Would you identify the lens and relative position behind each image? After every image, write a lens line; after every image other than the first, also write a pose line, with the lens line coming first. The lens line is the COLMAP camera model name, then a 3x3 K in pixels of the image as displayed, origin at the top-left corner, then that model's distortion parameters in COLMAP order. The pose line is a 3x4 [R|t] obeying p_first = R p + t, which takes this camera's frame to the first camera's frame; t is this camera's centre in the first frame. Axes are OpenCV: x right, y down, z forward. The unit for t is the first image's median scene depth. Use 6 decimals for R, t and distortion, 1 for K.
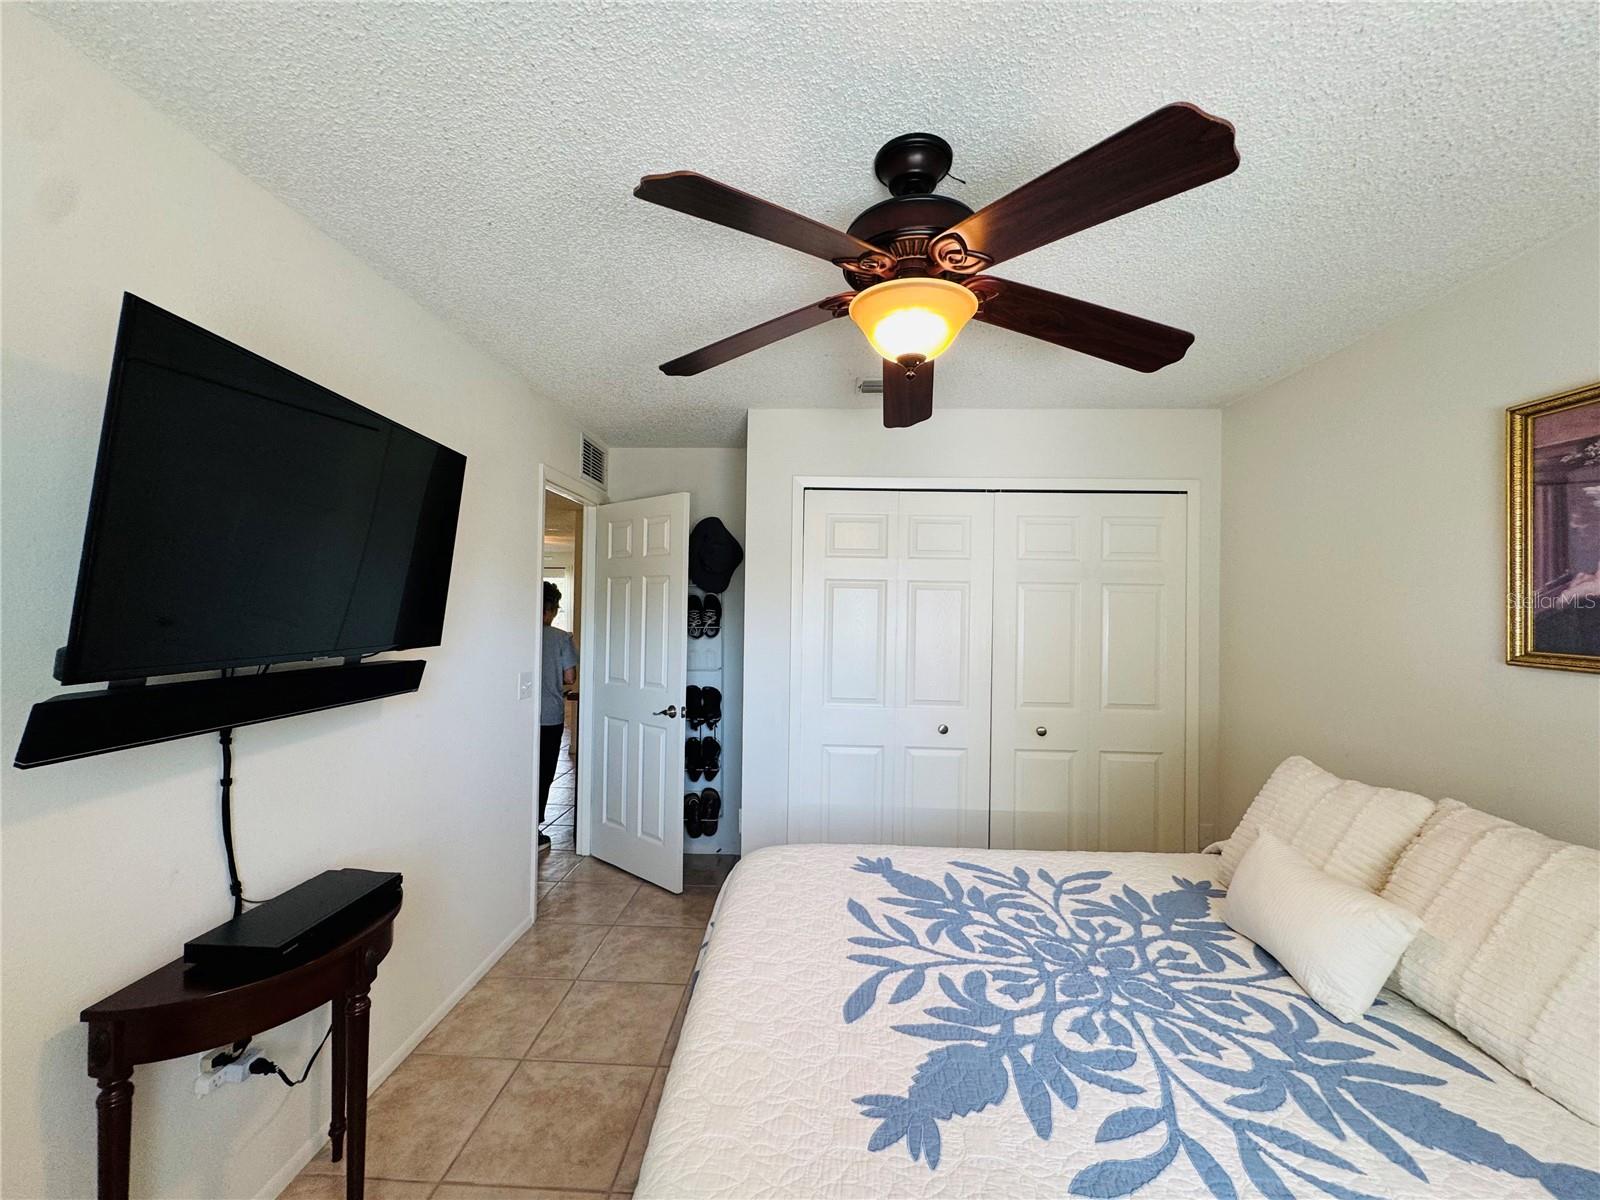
lens RADIAL K [[642.0, 0, 799.0], [0, 642.0, 601.0], [0, 0, 1]] dist [-0.001201, -0.000055]
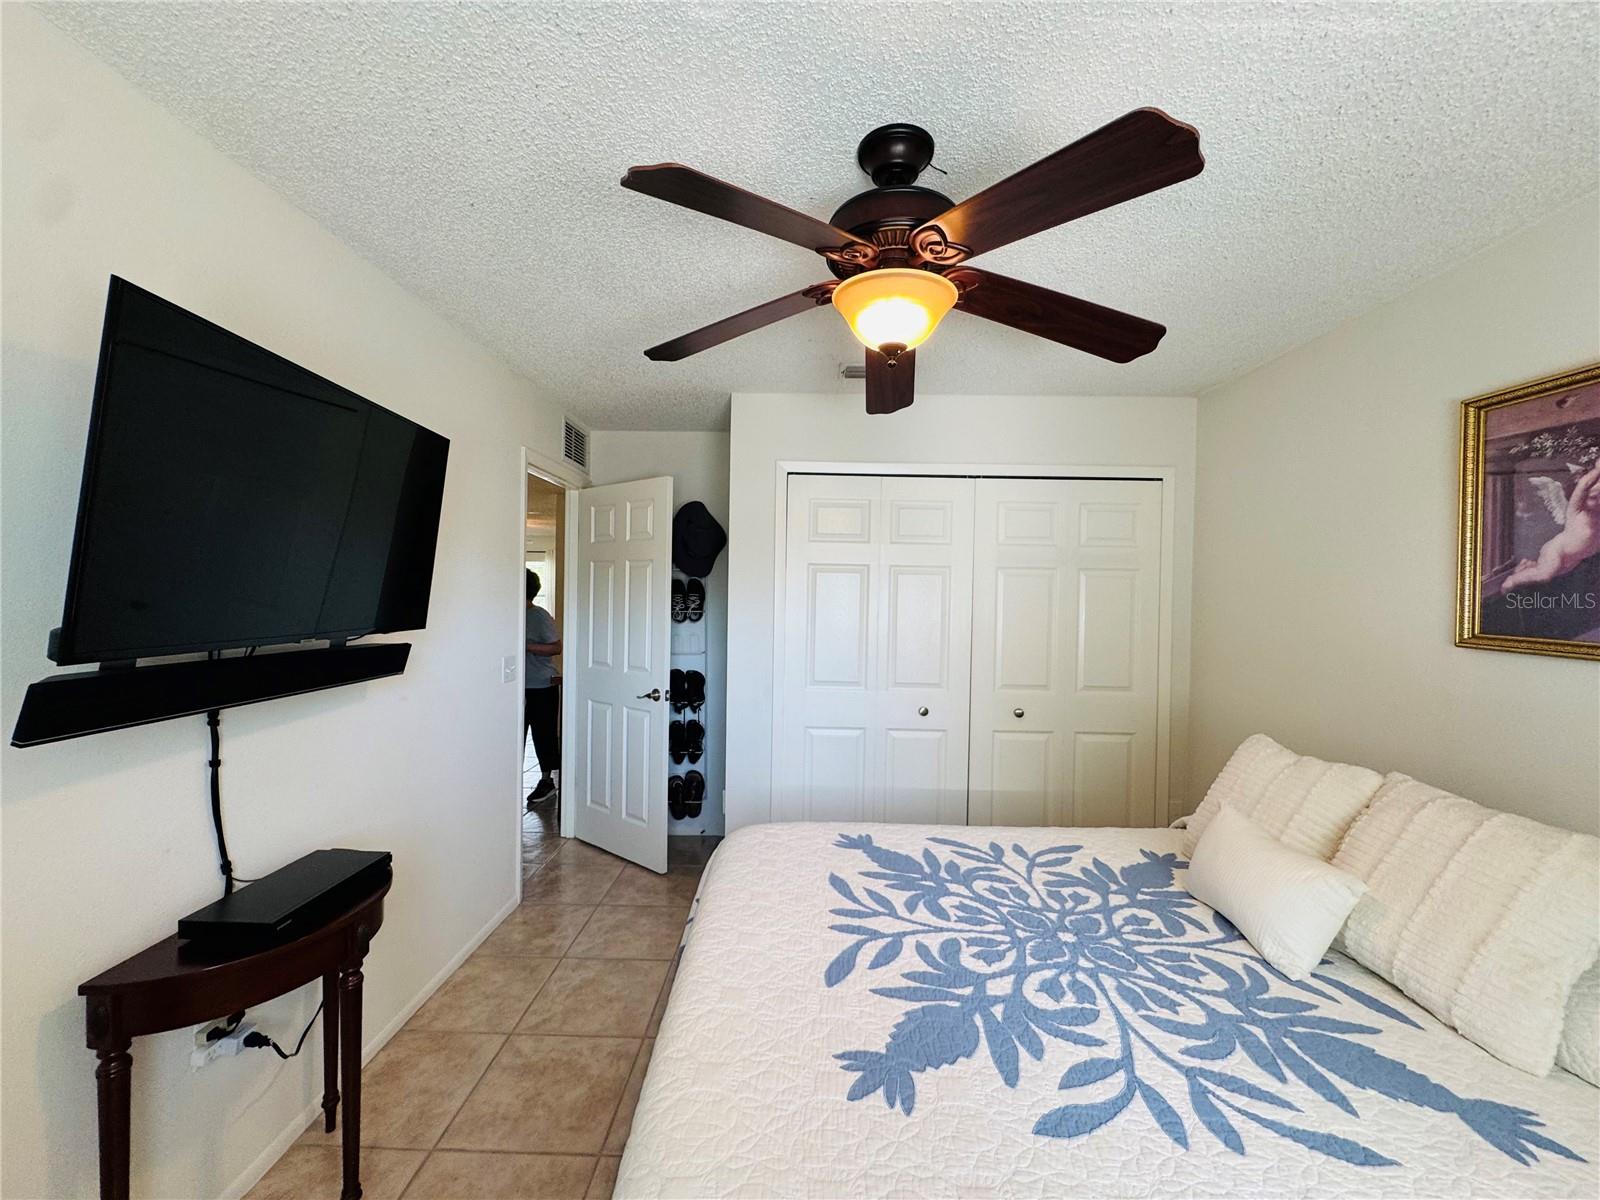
lens RADIAL K [[642.0, 0, 799.0], [0, 642.0, 601.0], [0, 0, 1]] dist [-0.001201, -0.000055]
pose [[0.999654, 0.000997, 0.026301, -0.000619], [-0.001626, 0.999713, 0.023913, 0.001397], [-0.026270, -0.023948, 0.999368, -0.024408]]
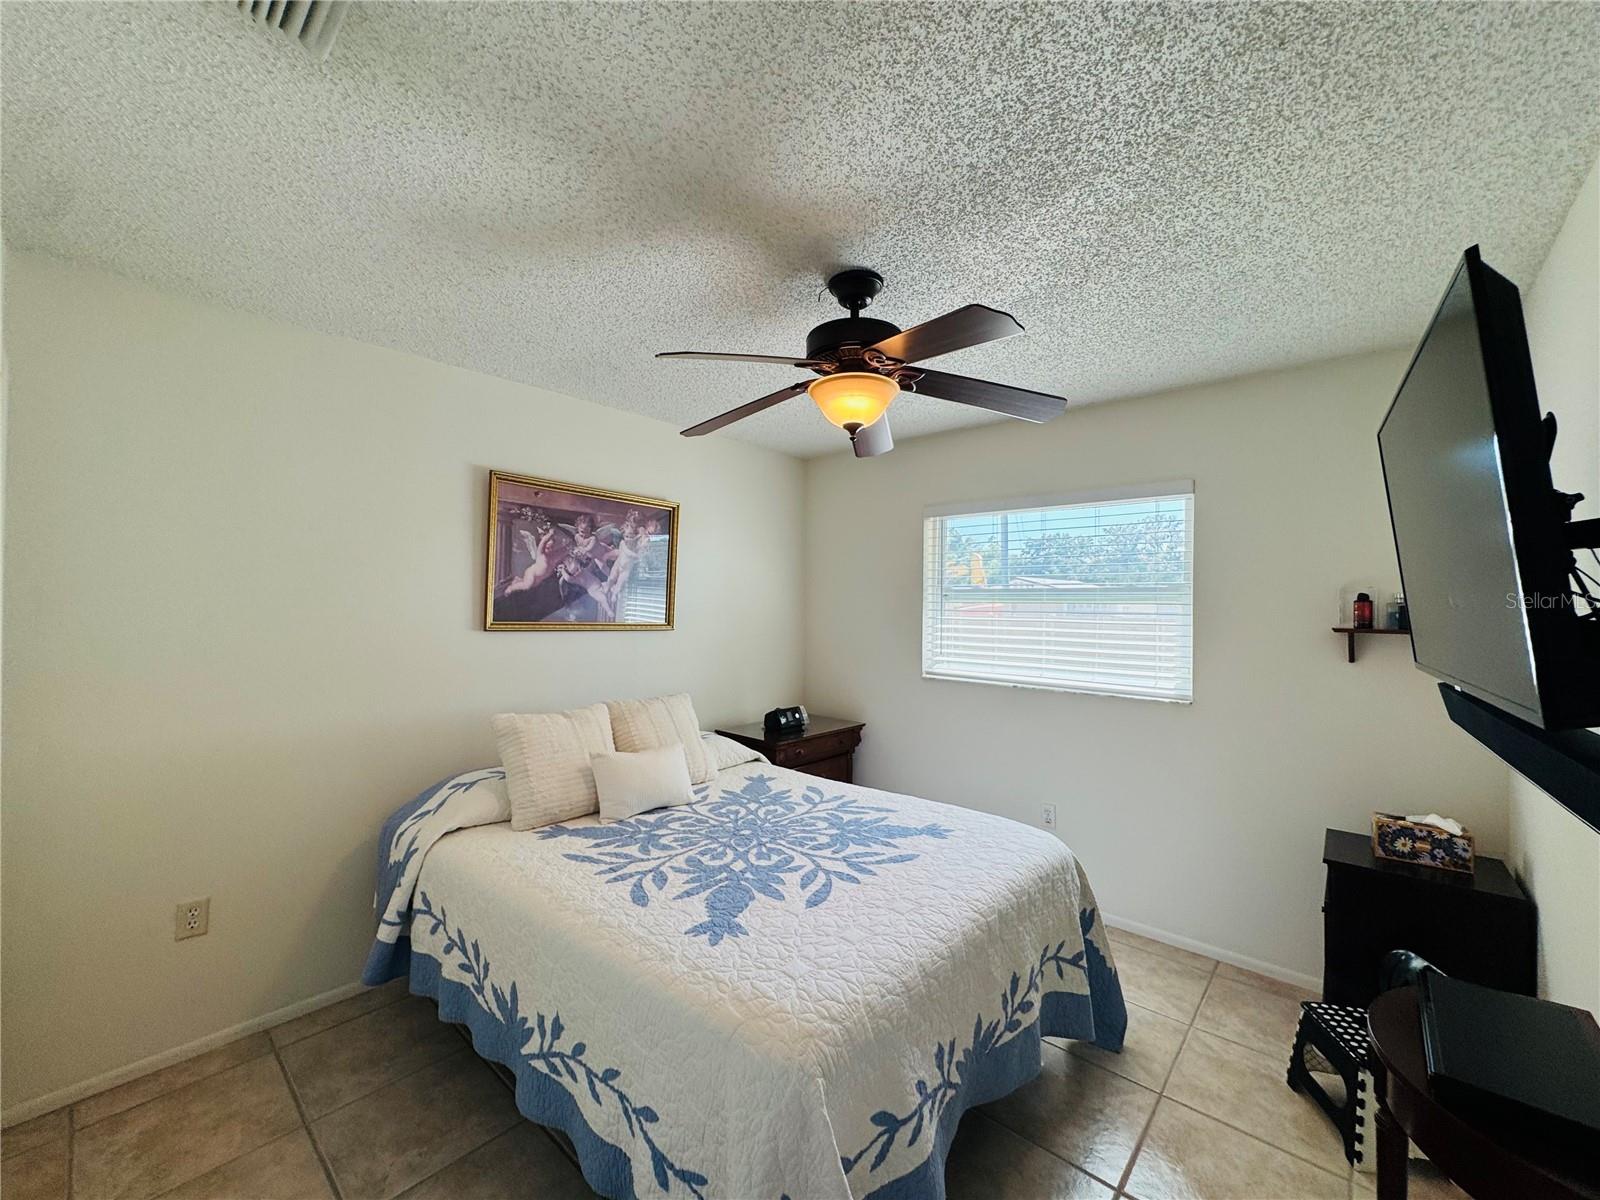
lens RADIAL K [[642.0, 0, 799.0], [0, 642.0, 601.0], [0, 0, 1]] dist [-0.001201, -0.000055]
pose [[-0.775313, -0.022682, 0.631169, -0.566573], [-0.034905, 0.999366, -0.006962, 0.009987], [-0.630612, -0.027429, -0.775614, 1.964236]]
